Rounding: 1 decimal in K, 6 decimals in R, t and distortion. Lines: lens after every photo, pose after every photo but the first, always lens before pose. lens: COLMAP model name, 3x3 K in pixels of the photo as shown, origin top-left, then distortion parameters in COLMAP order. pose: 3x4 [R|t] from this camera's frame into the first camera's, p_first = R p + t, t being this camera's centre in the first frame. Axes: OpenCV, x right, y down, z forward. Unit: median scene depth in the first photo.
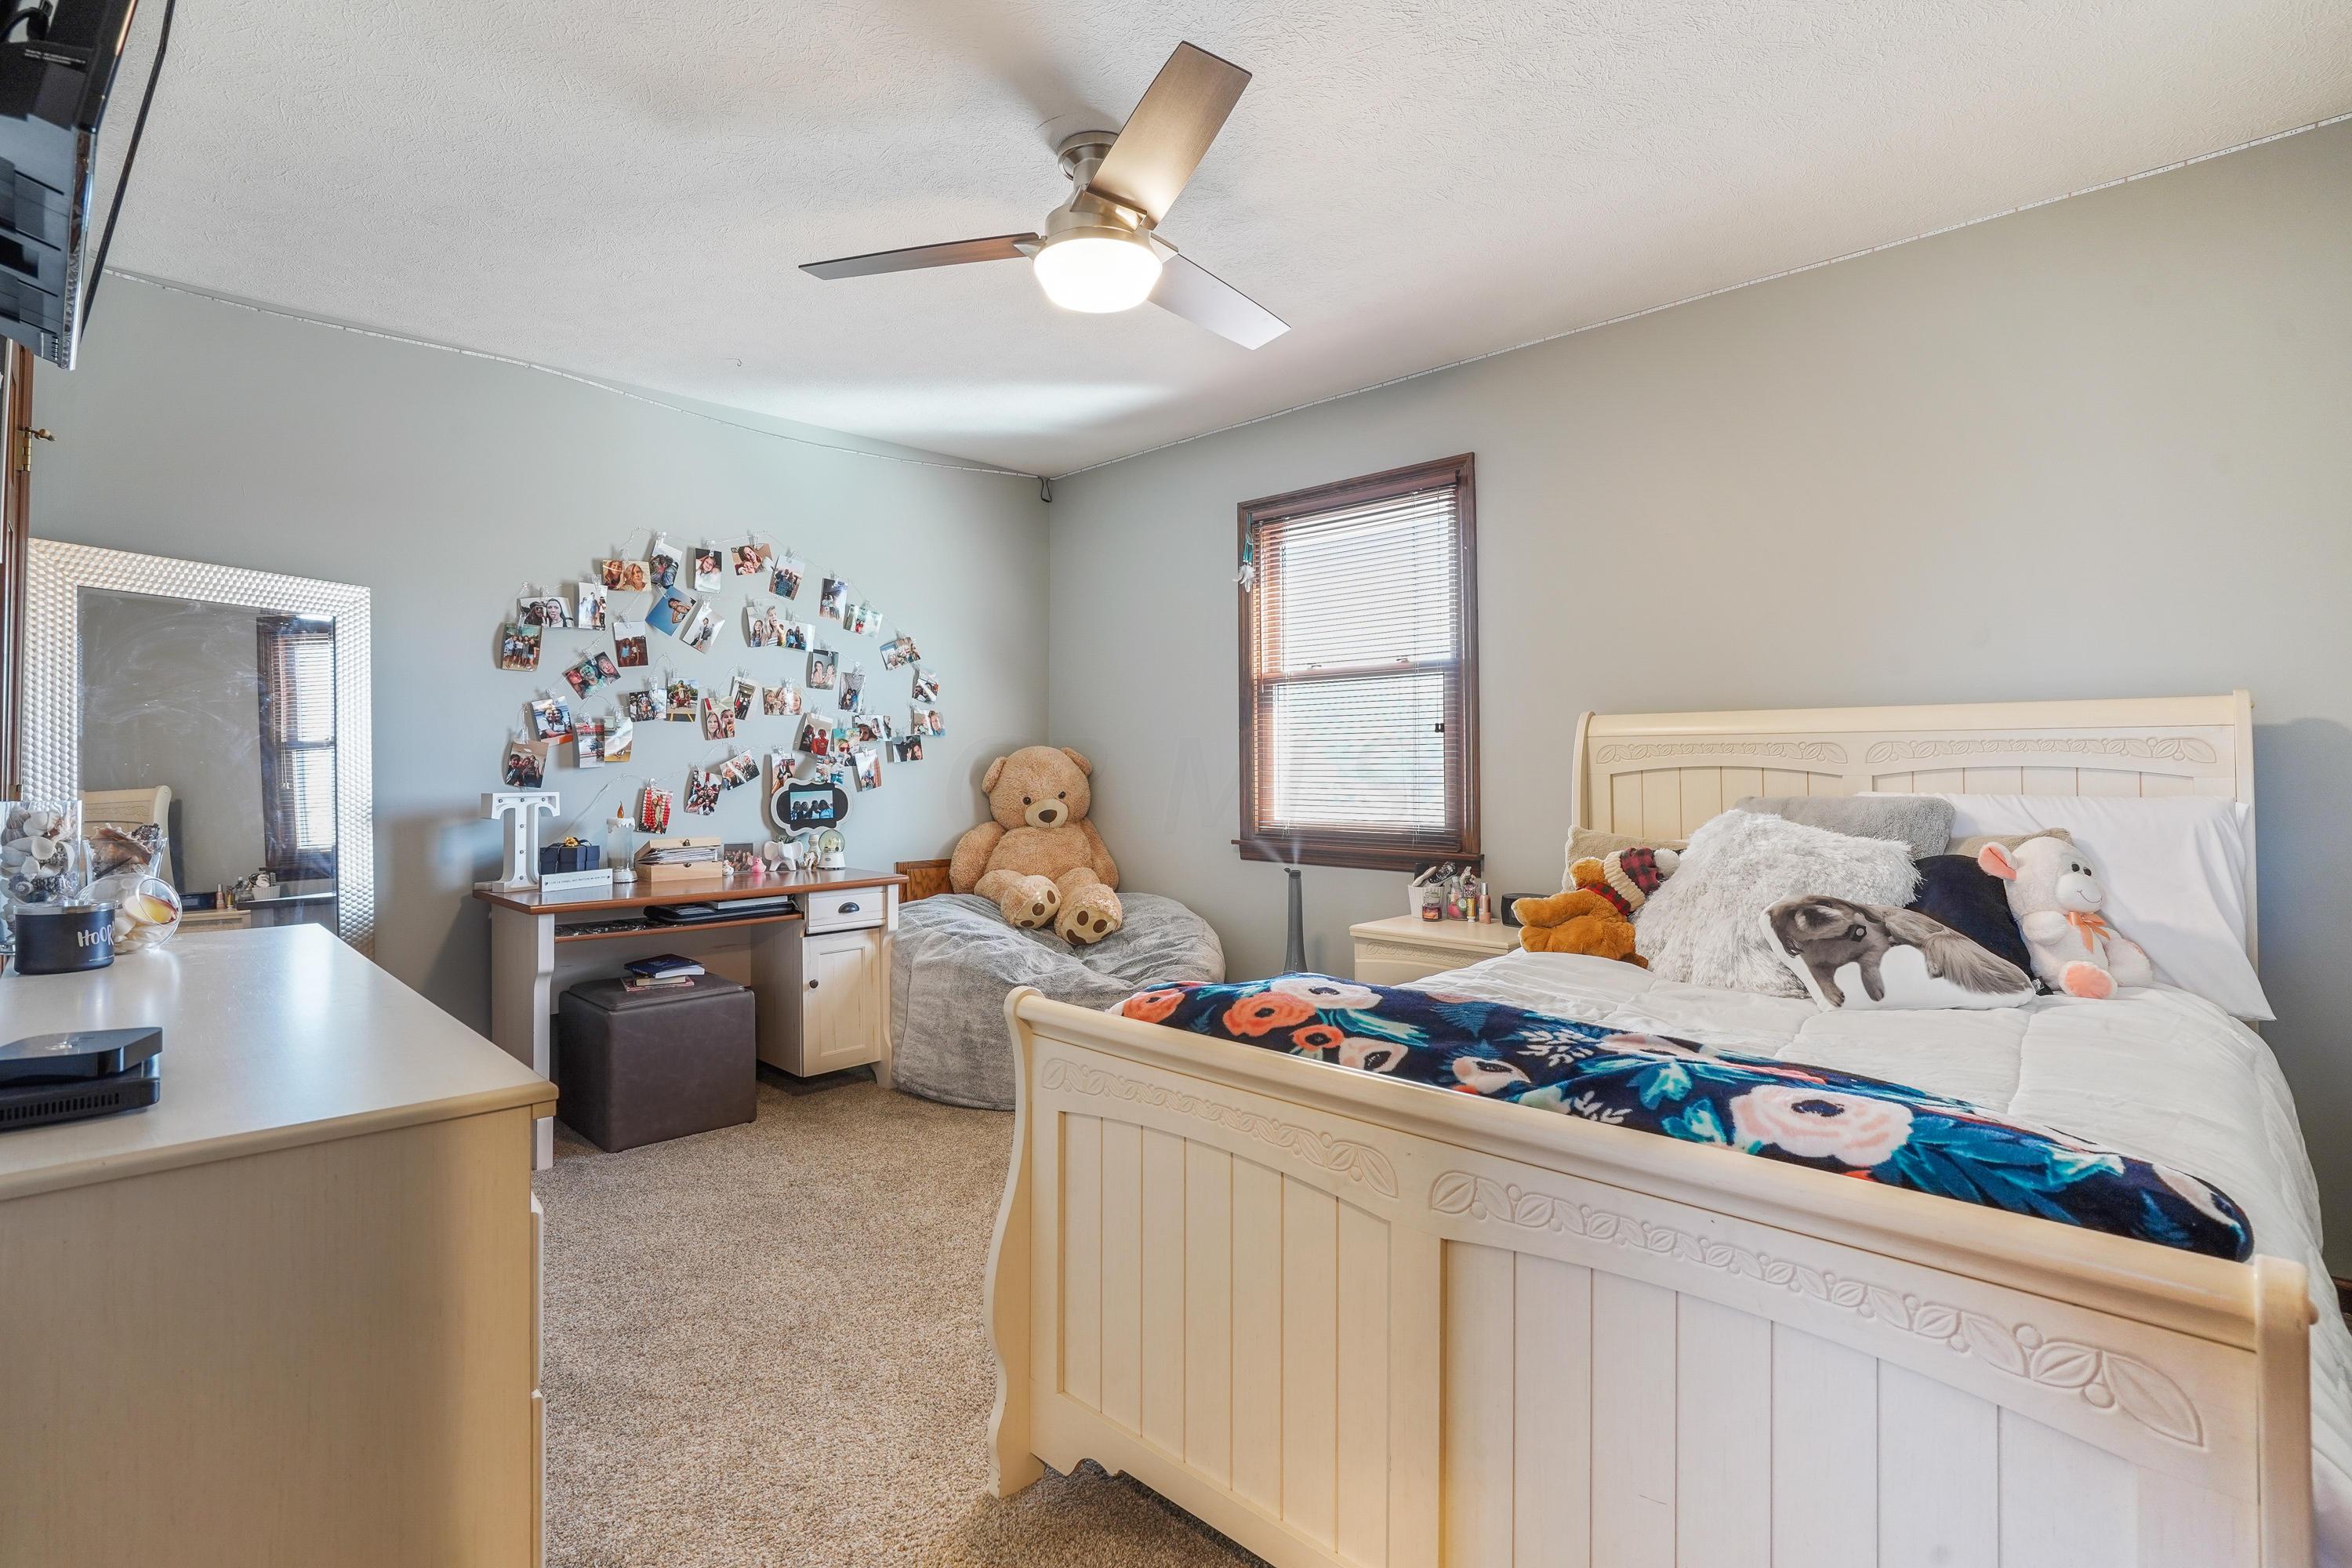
lens RADIAL K [[1107.9, 0, 1166.9], [0, 1107.9, 733.6], [0, 0, 1]] dist [-0.042830, 0.000599]
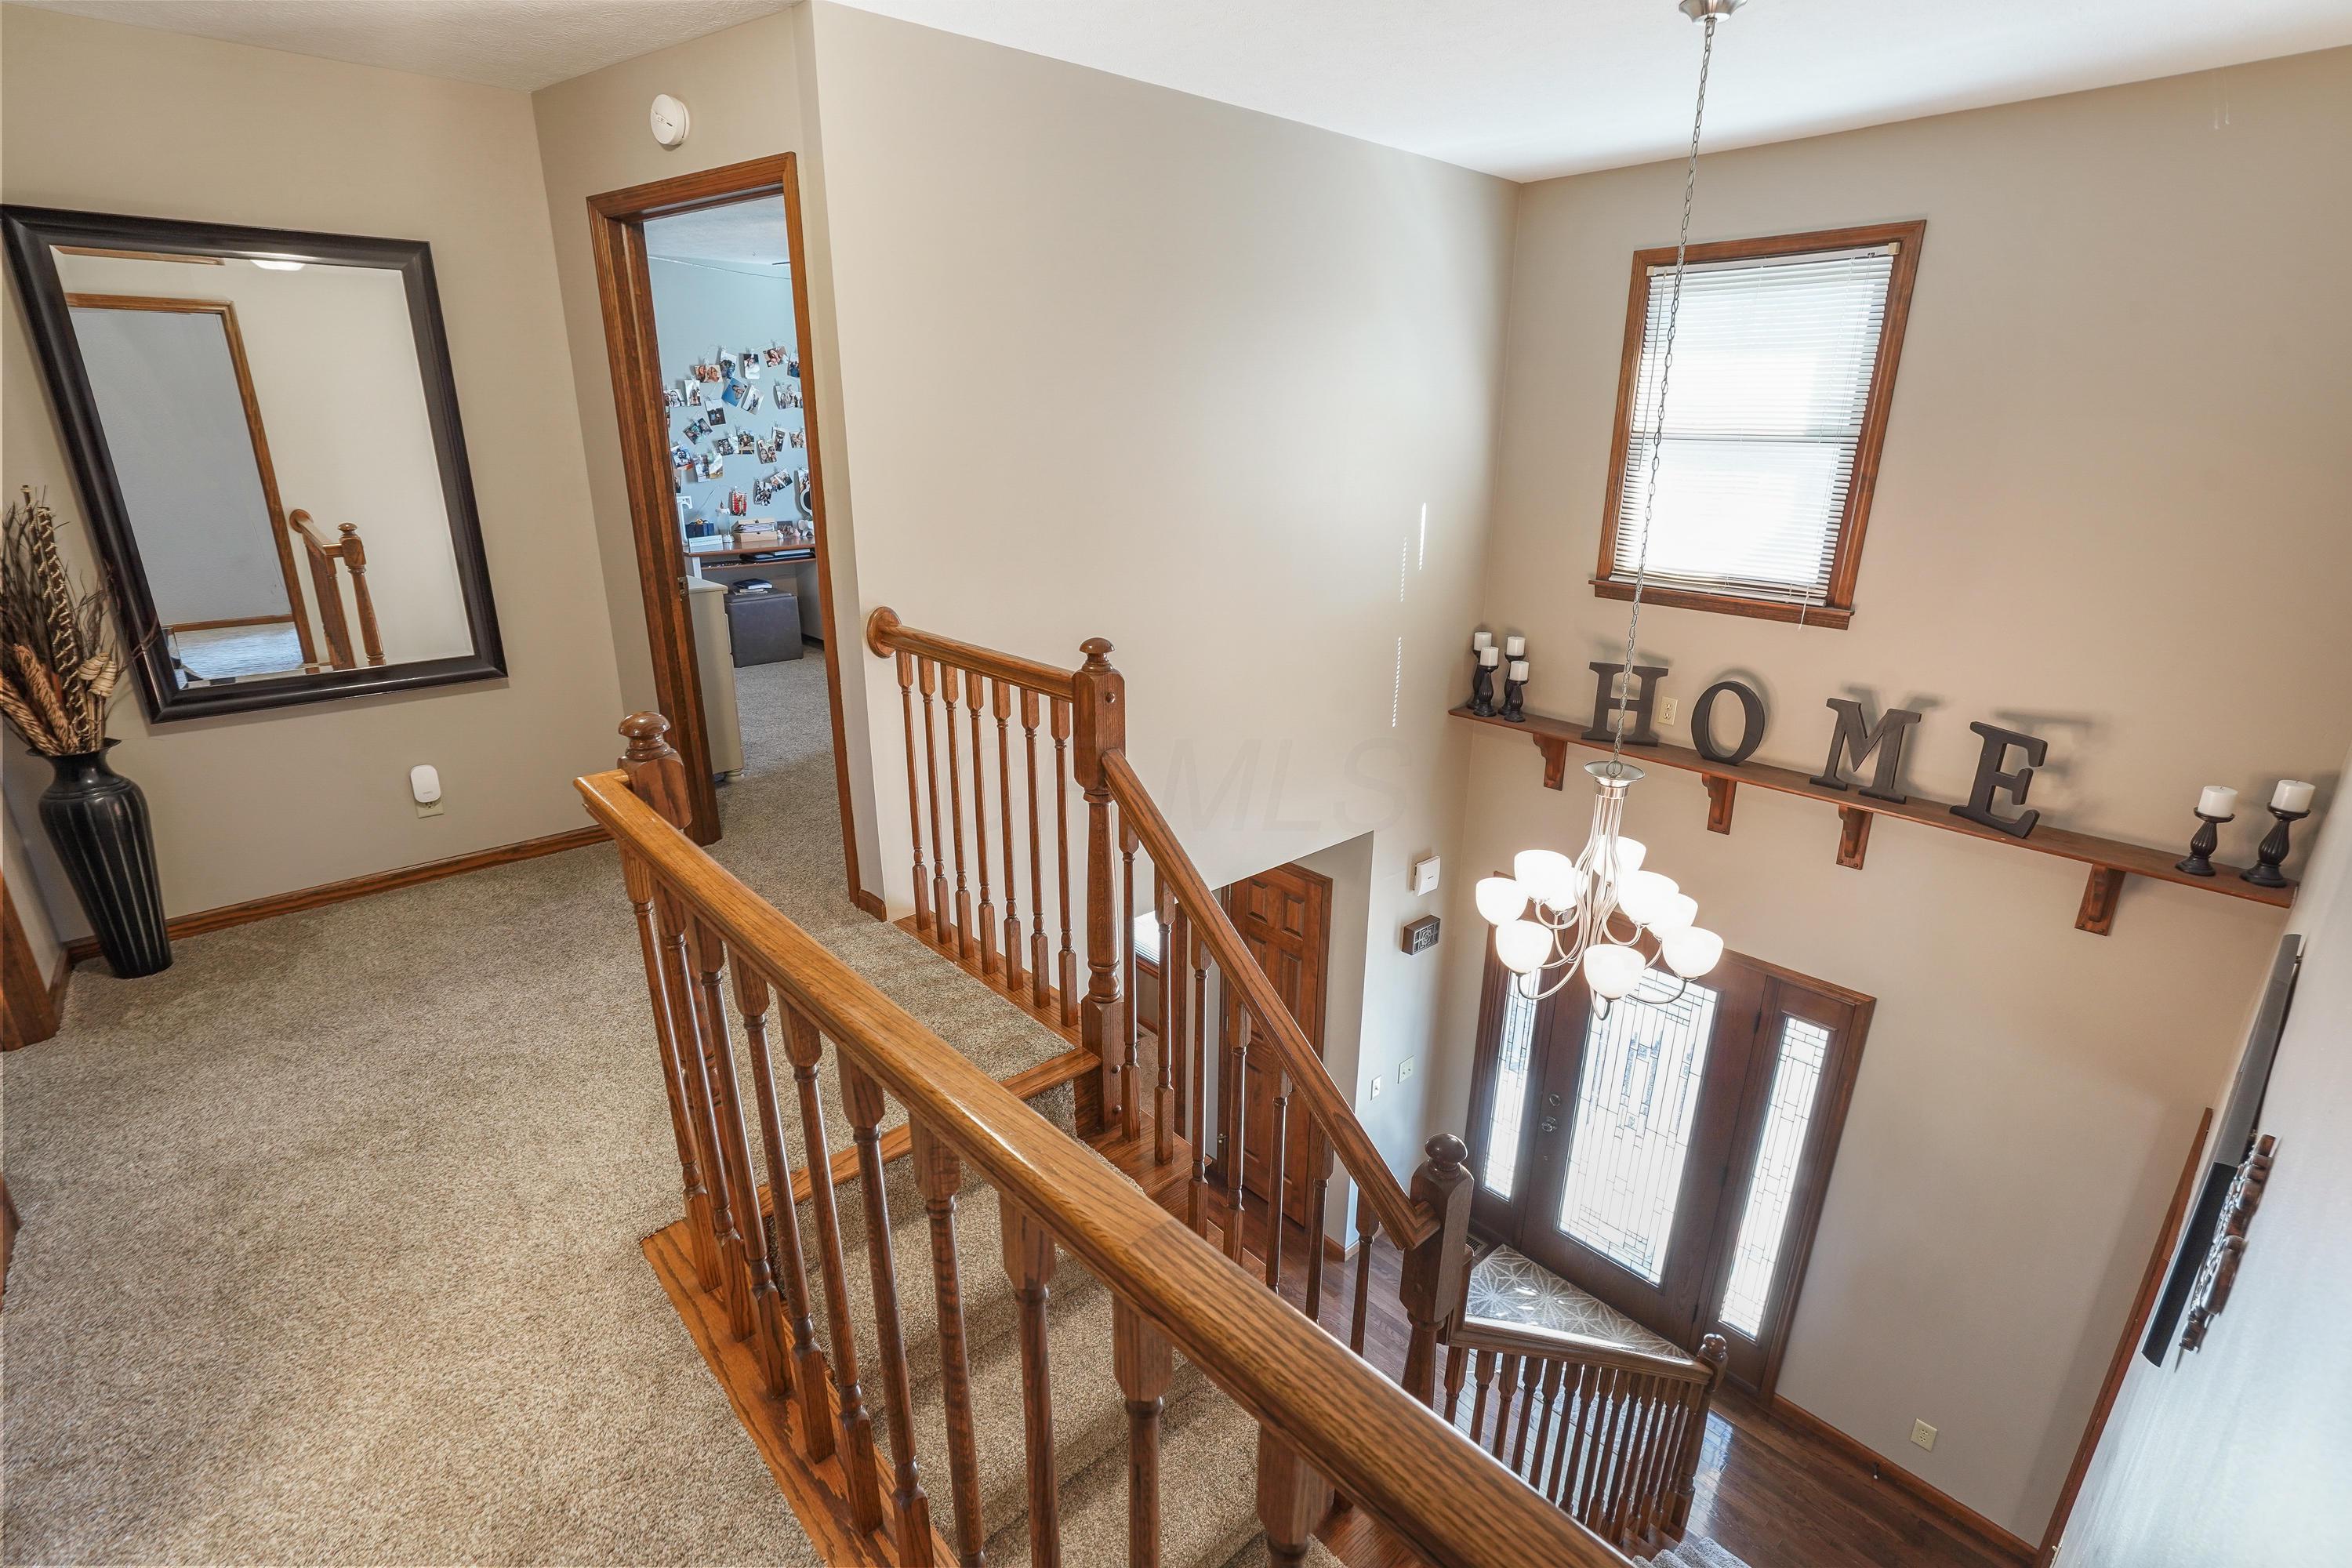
lens RADIAL K [[1091.5, 0, 1171.9], [0, 1091.5, 791.5], [0, 0, 1]] dist [-0.062576, 0.022805]
pose [[0.997386, 0.027828, -0.066687, 0.439979], [-0.003036, 0.938196, 0.346091, -0.115656], [0.072196, -0.344984, 0.935828, -0.905237]]
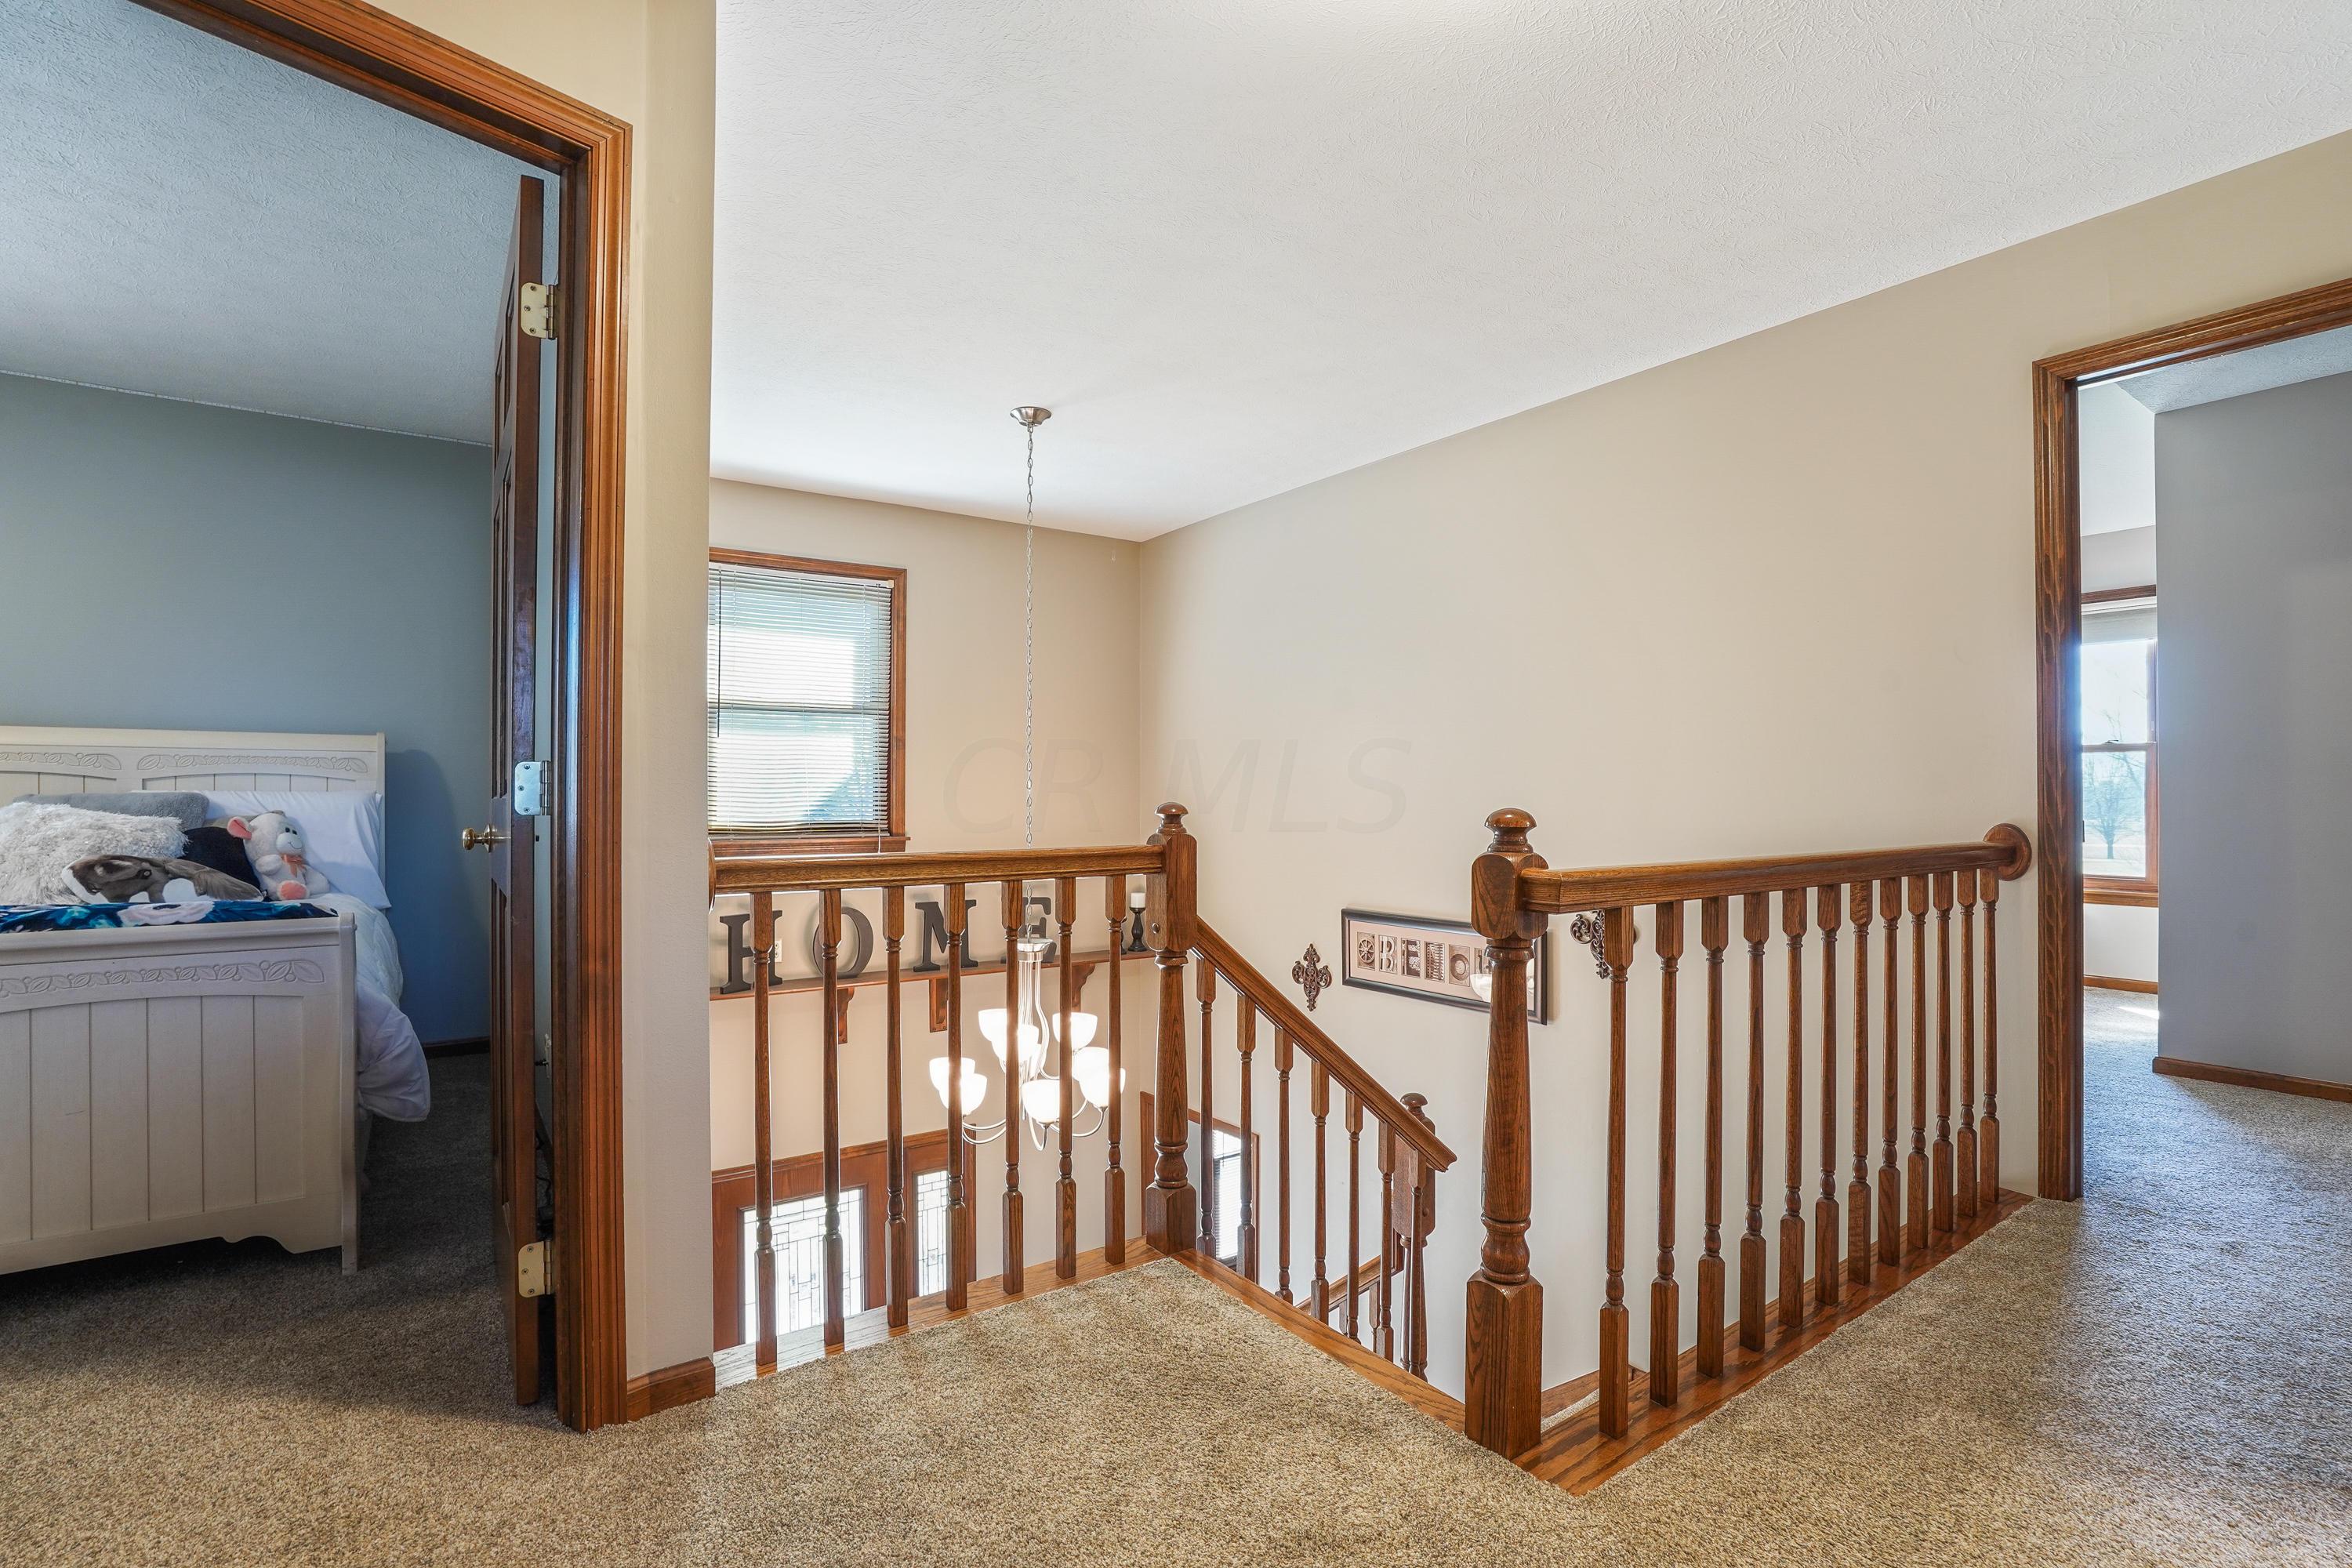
lens RADIAL K [[1108.0, 0, 1178.3], [0, 1108.0, 808.4], [0, 0, 1]] dist [-0.062811, 0.025158]
pose [[0.181262, -0.005969, 0.983417, -0.341731], [-0.031631, 0.999429, 0.011897, 0.013338], [-0.982926, -0.033262, 0.180970, -0.415911]]
